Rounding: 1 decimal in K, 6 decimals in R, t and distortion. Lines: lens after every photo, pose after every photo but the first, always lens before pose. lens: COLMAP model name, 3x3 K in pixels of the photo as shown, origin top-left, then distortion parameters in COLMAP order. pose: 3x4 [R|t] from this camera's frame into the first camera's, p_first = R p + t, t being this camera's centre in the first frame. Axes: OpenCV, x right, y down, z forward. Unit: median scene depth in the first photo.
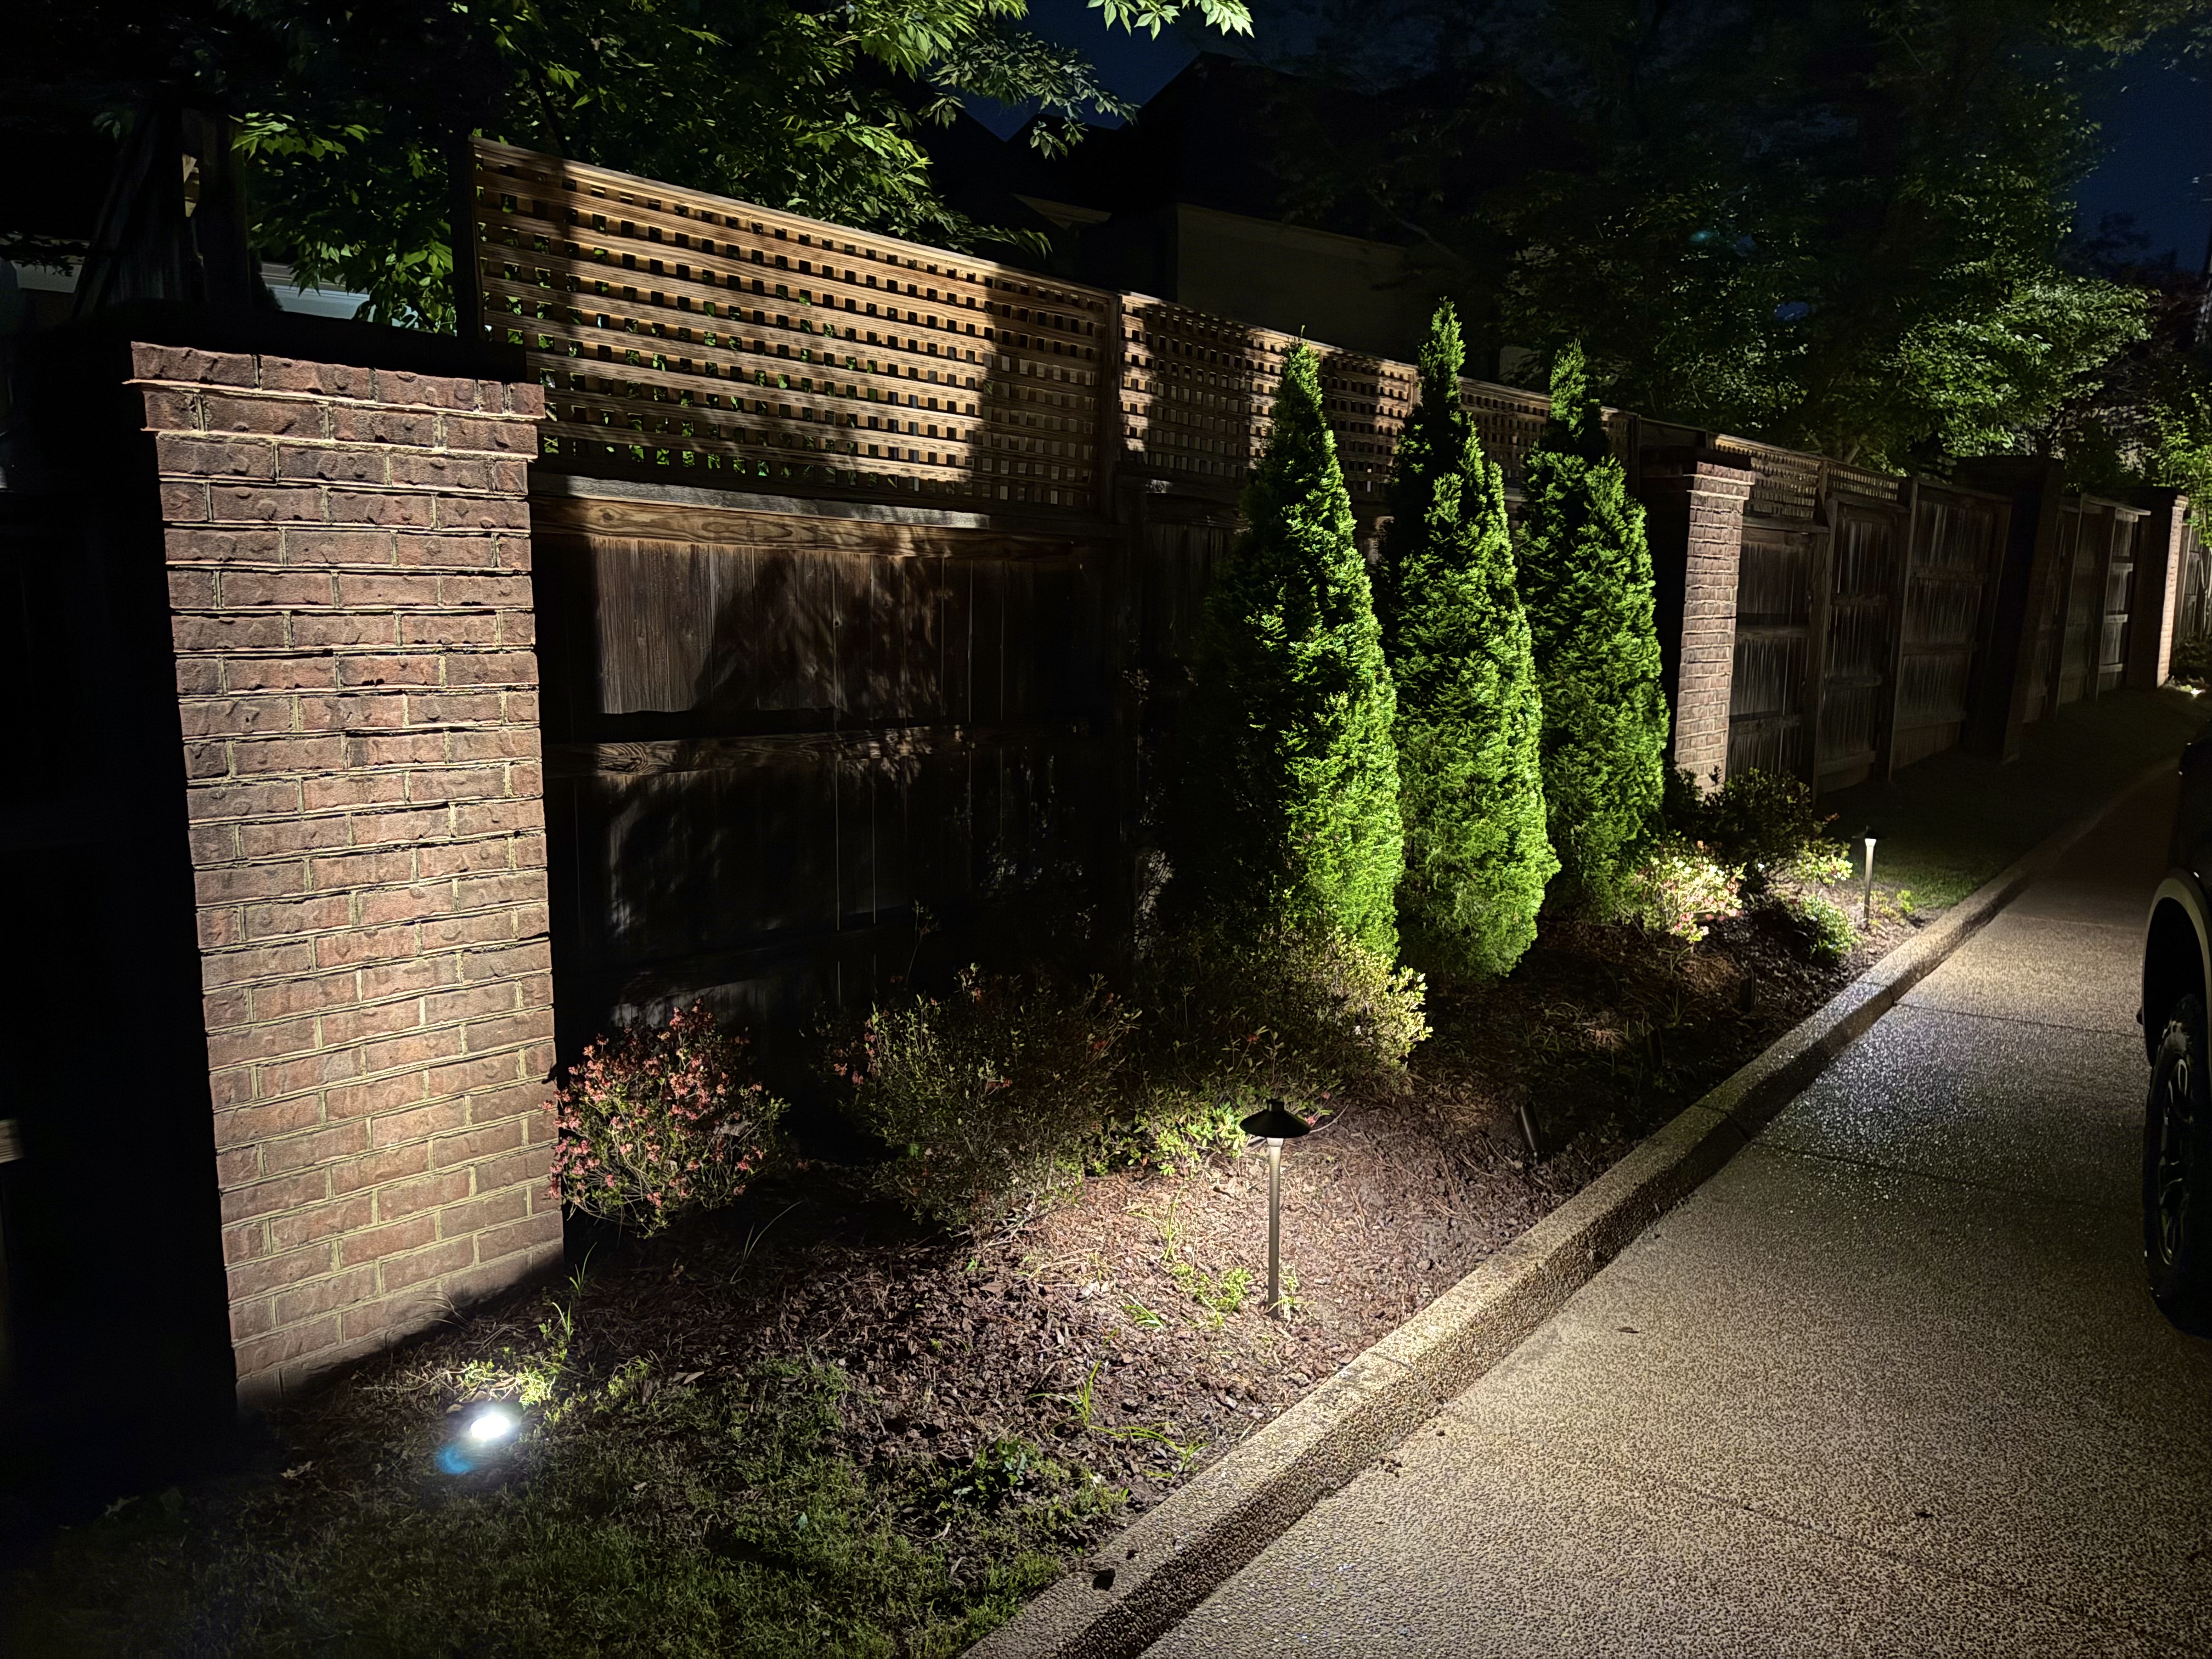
lens RADIAL K [[1536.1, 0, 1106.0], [0, 1536.1, 829.5], [0, 0, 1]] dist [0.097332, -0.121559]
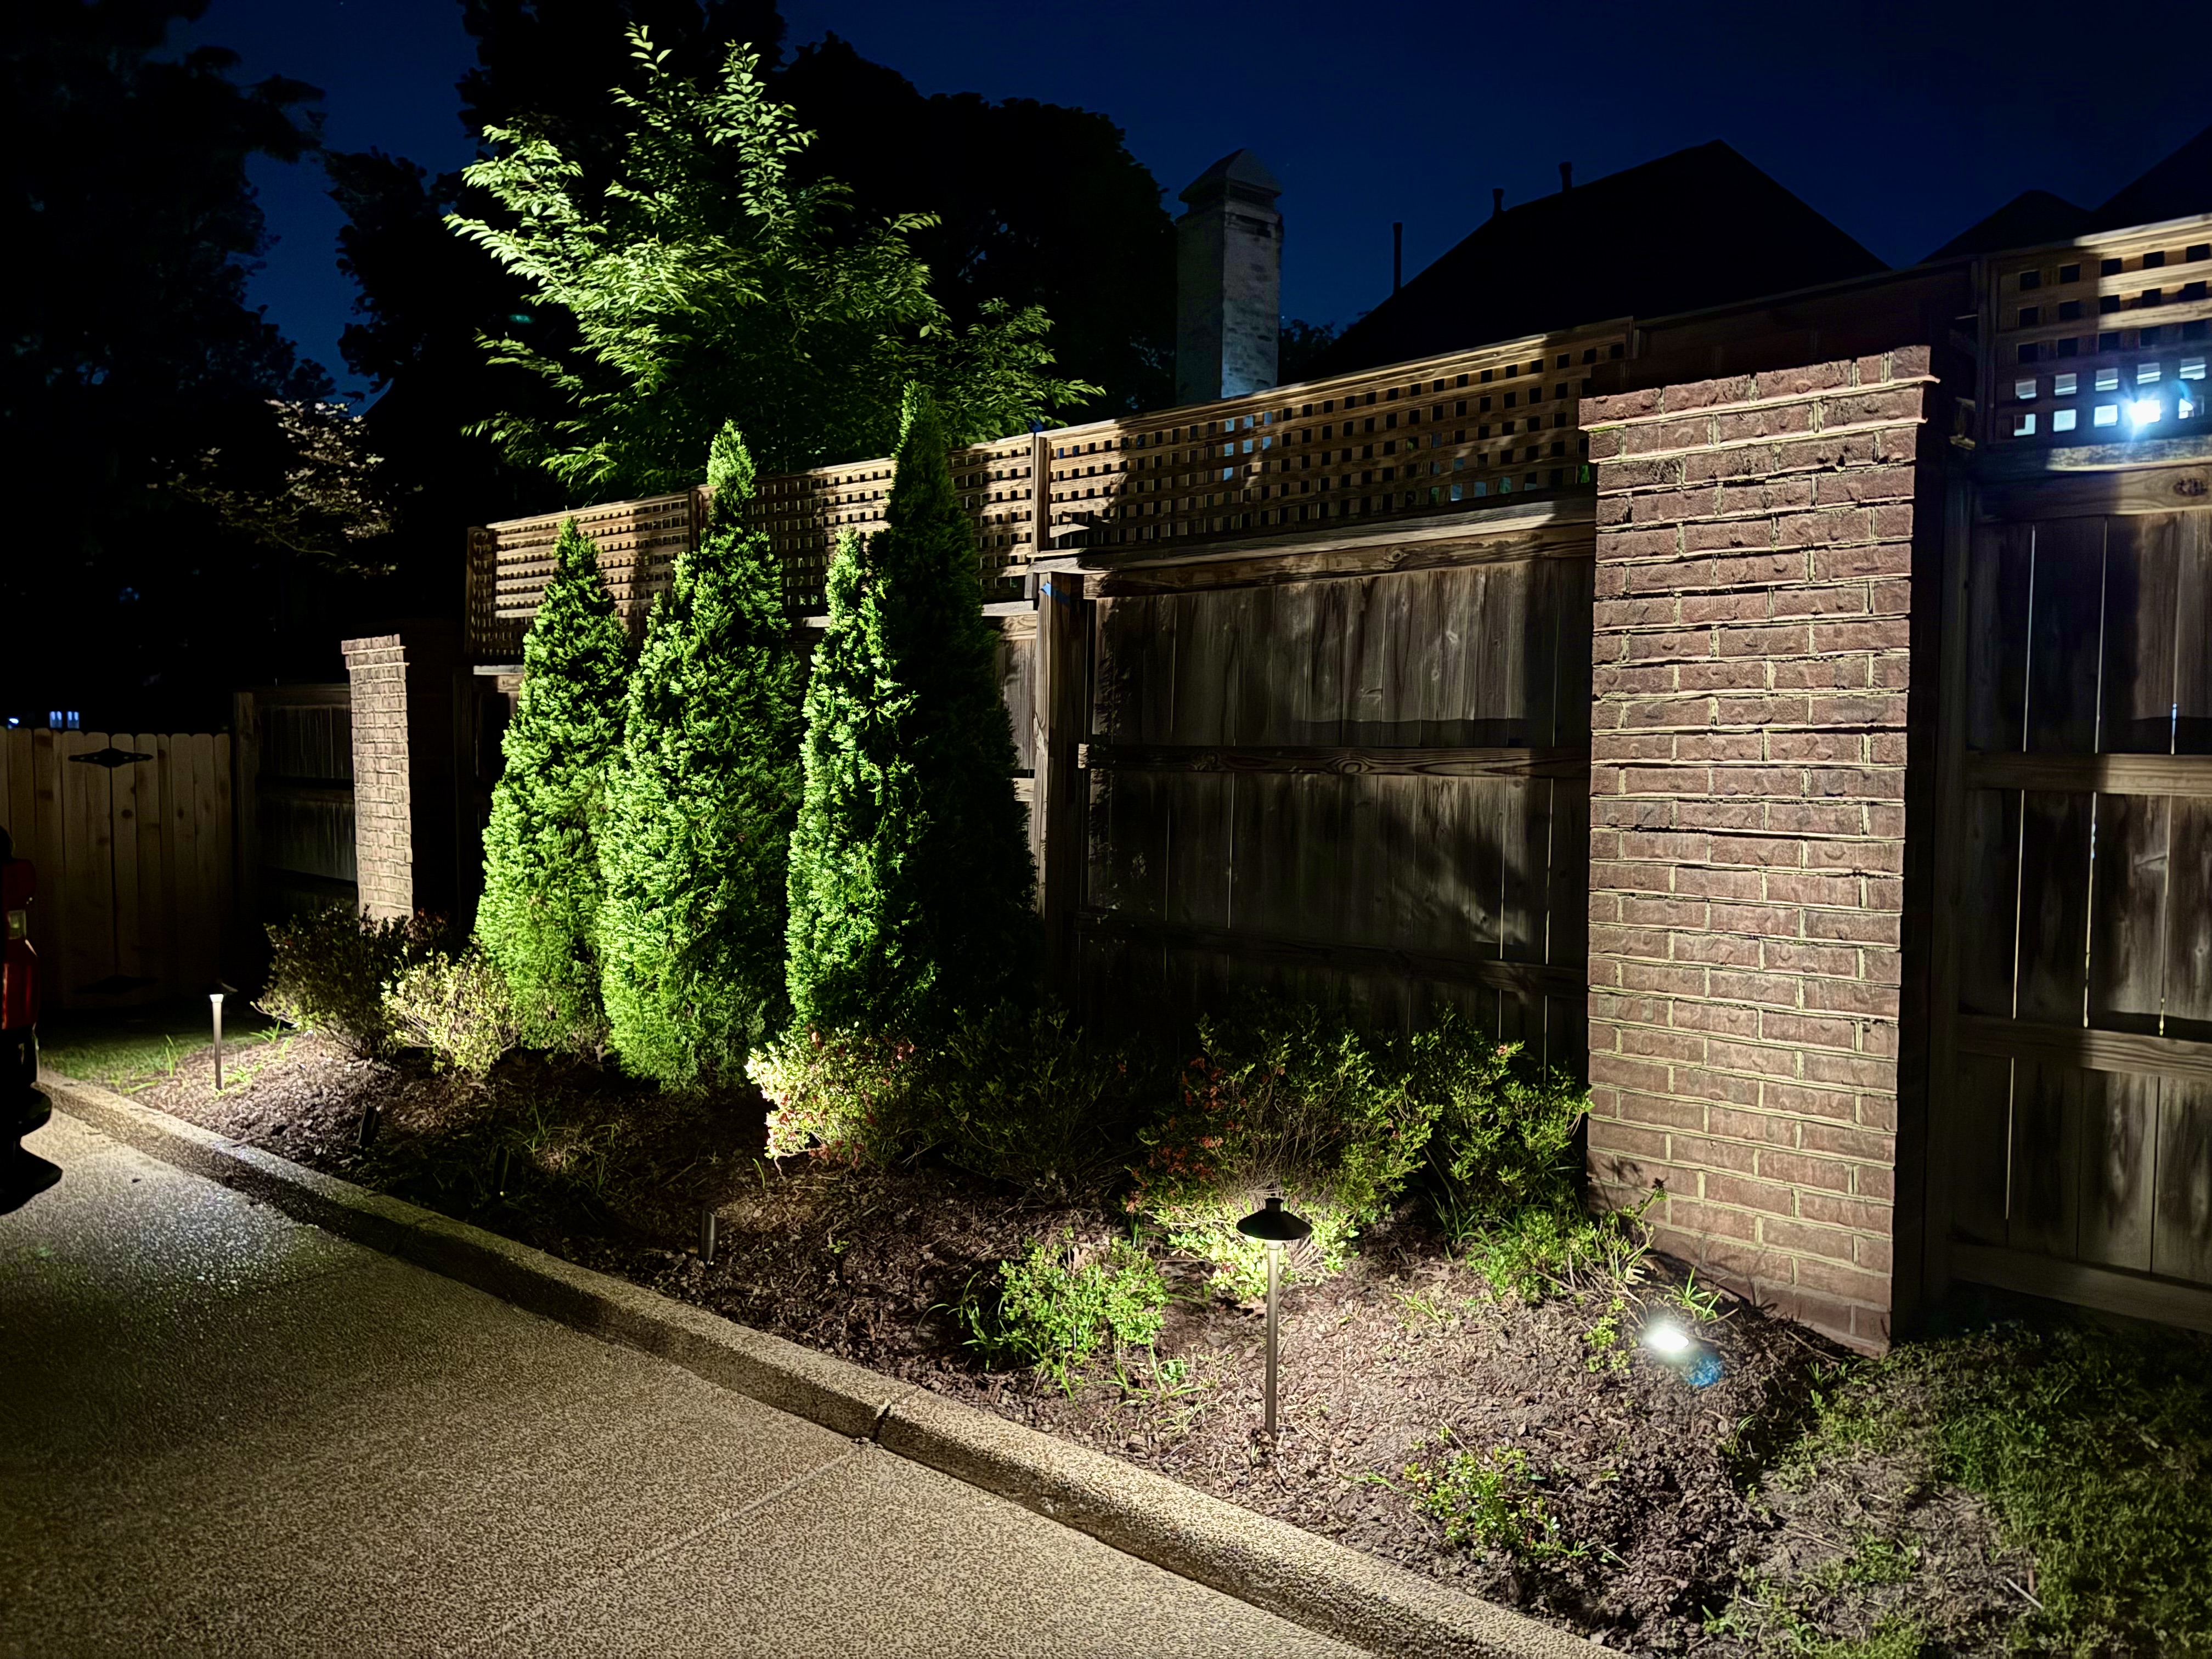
lens RADIAL K [[1536.1, 0, 1106.0], [0, 1536.1, 829.5], [0, 0, 1]] dist [0.097332, -0.121559]
pose [[-0.013233, 0.064097, -0.997856, 1.374345], [-0.138710, 0.988177, 0.065315, -0.193919], [0.990245, 0.139277, -0.004185, 1.413768]]
